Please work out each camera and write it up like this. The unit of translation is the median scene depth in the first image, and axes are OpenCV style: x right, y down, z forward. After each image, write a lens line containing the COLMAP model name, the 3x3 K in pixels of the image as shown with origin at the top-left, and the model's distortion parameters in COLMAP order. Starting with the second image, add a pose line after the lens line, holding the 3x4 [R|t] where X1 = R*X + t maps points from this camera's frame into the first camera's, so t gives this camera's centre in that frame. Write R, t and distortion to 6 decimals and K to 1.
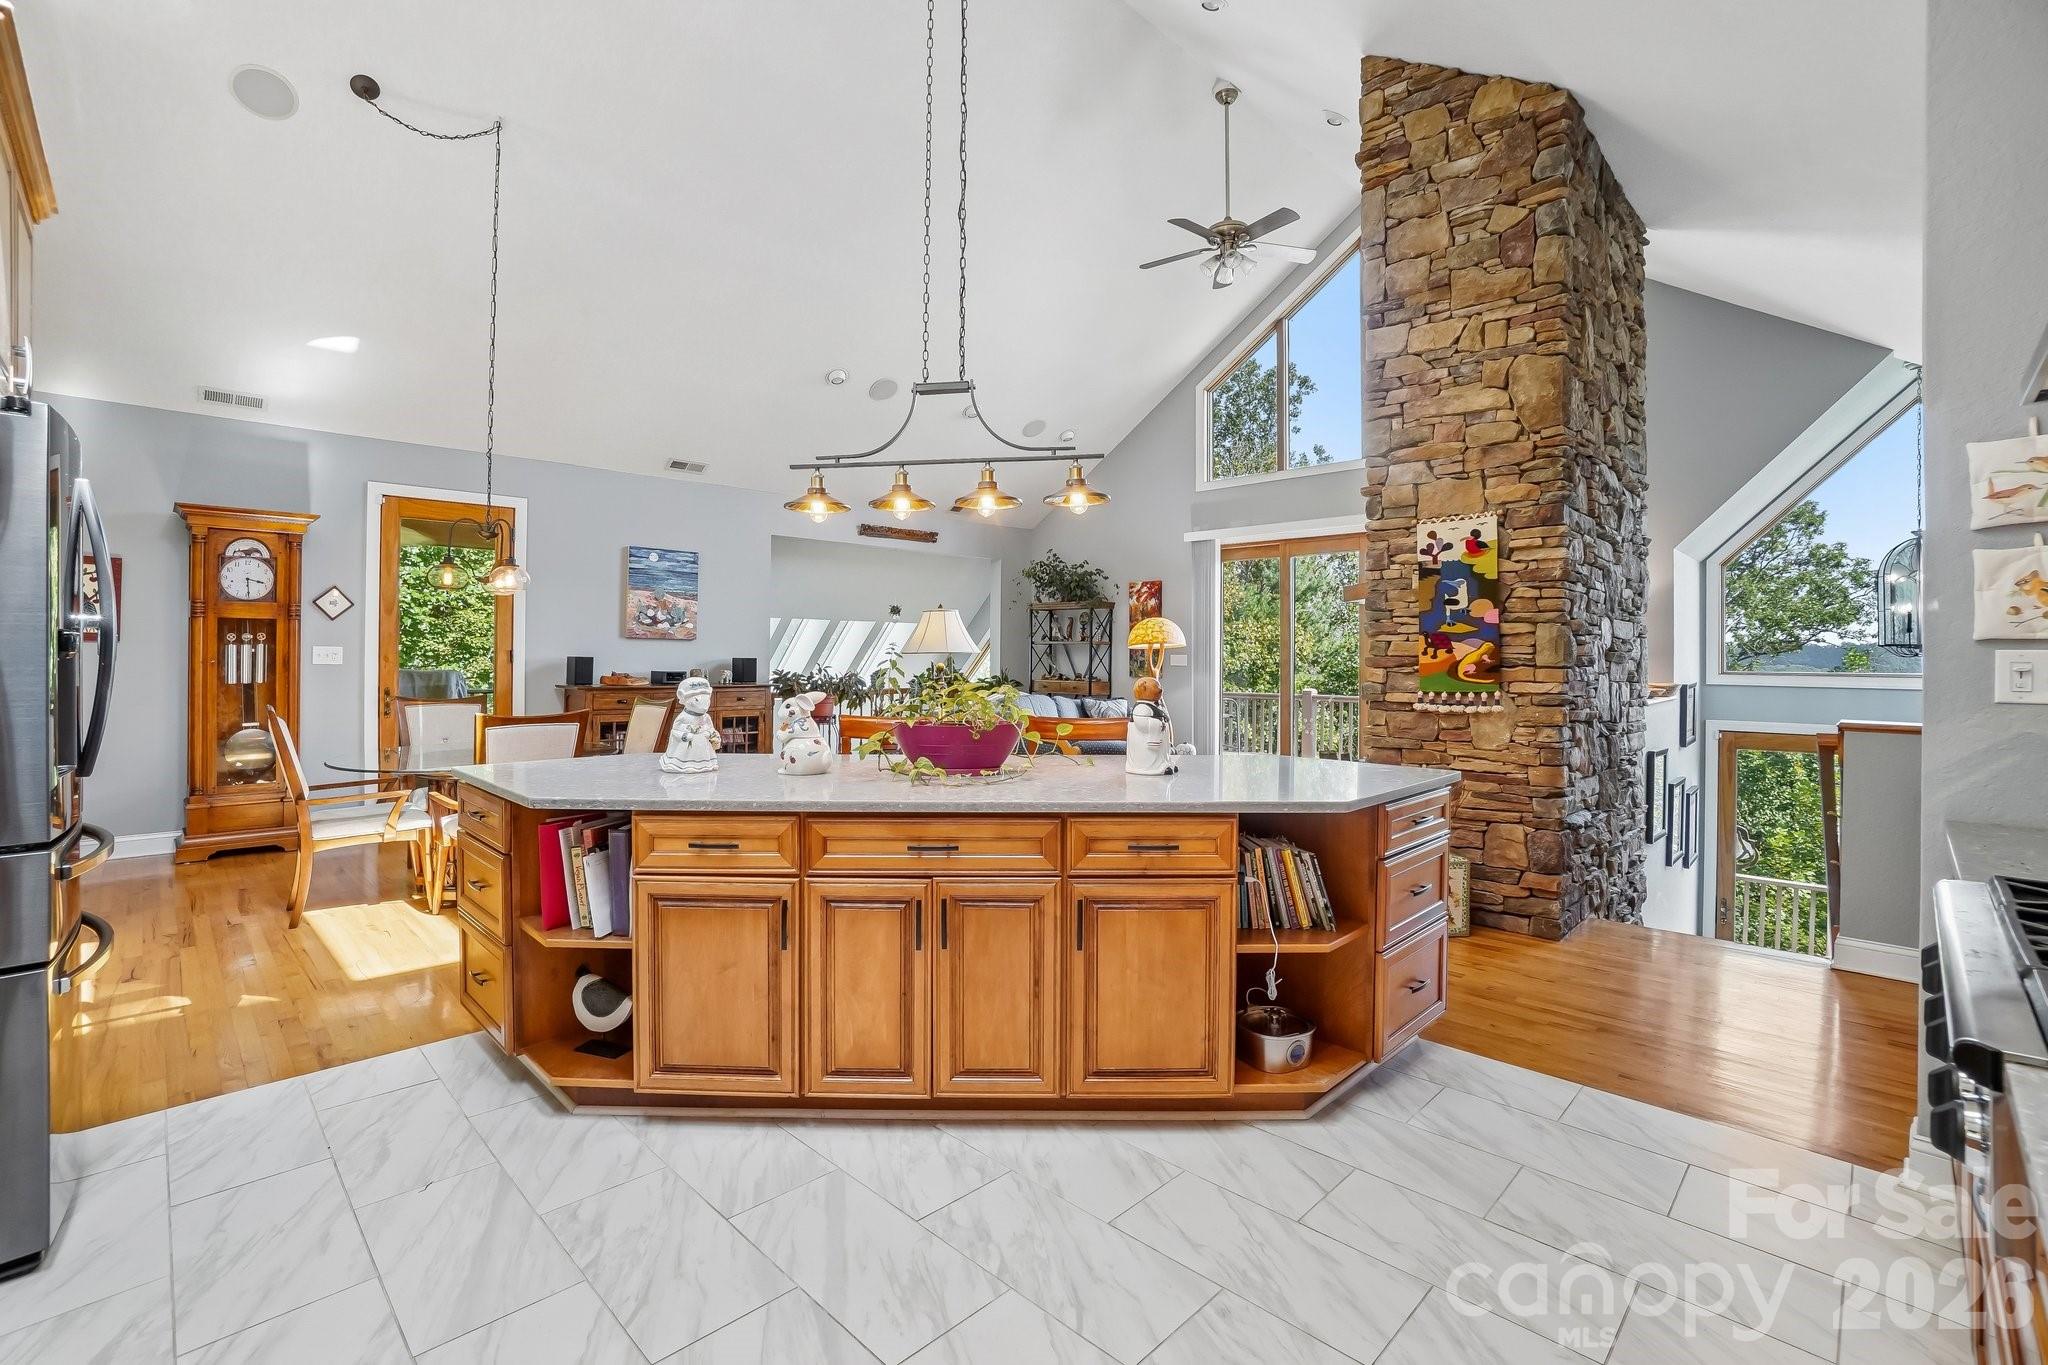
lens RADIAL K [[910.3, 0, 1012.7], [0, 910.3, 653.6], [0, 0, 1]] dist [-0.069953, 0.023742]
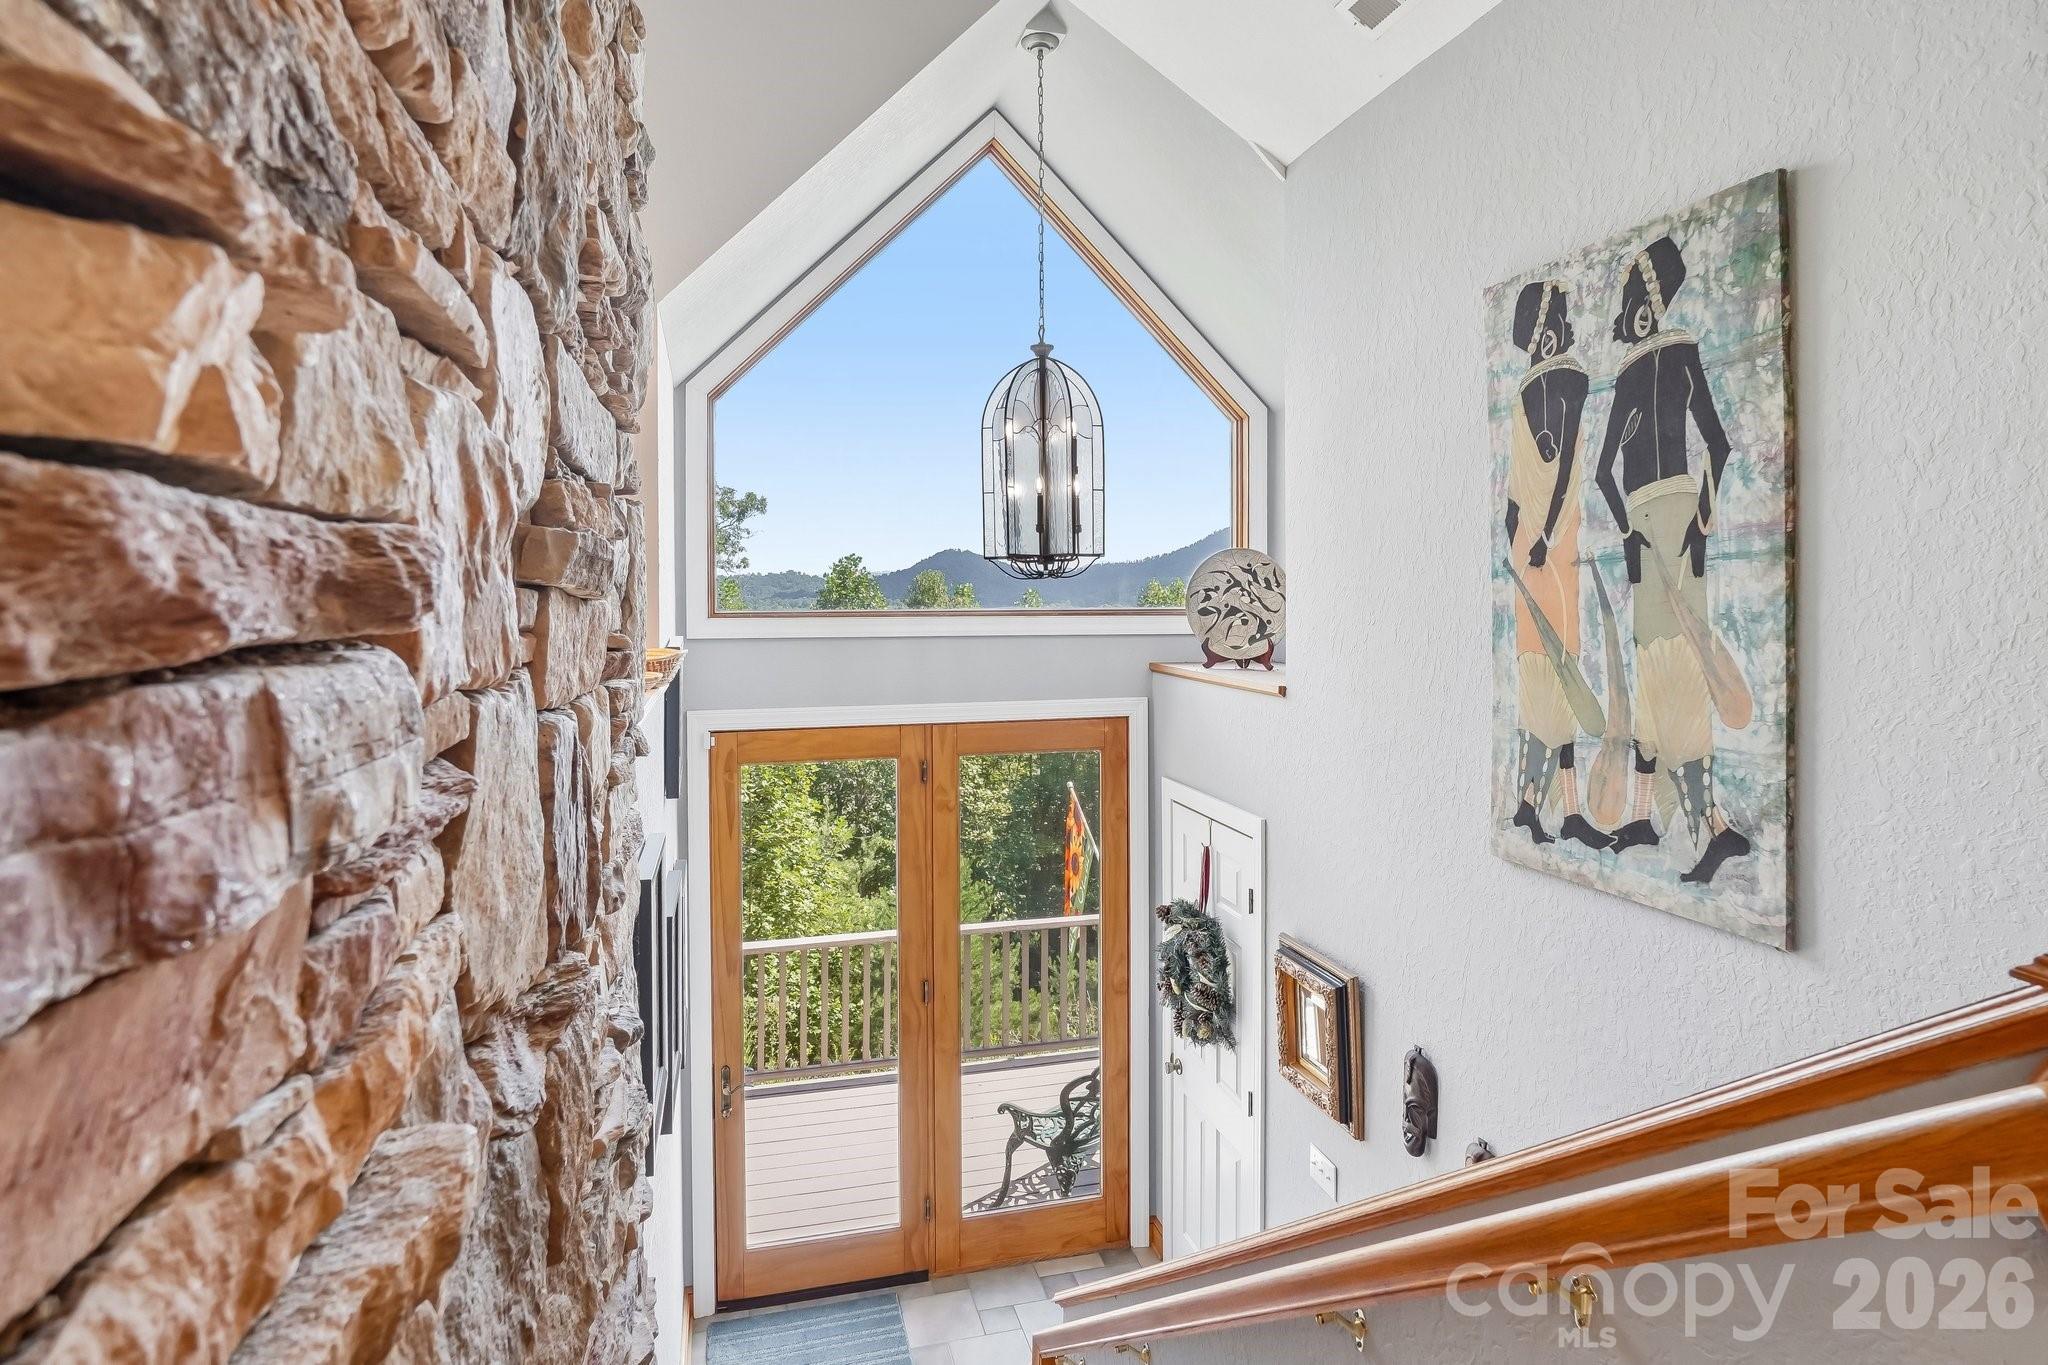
lens RADIAL K [[1098.2, 0, 1021.6], [0, 1098.2, 593.0], [0, 0, 1]] dist [-0.033023, 0.000222]
pose [[0.496162, -0.009487, 0.868178, 0.595581], [0.004733, 0.999955, 0.008222, 0.009584], [-0.868217, 0.000029, 0.496185, 0.902114]]
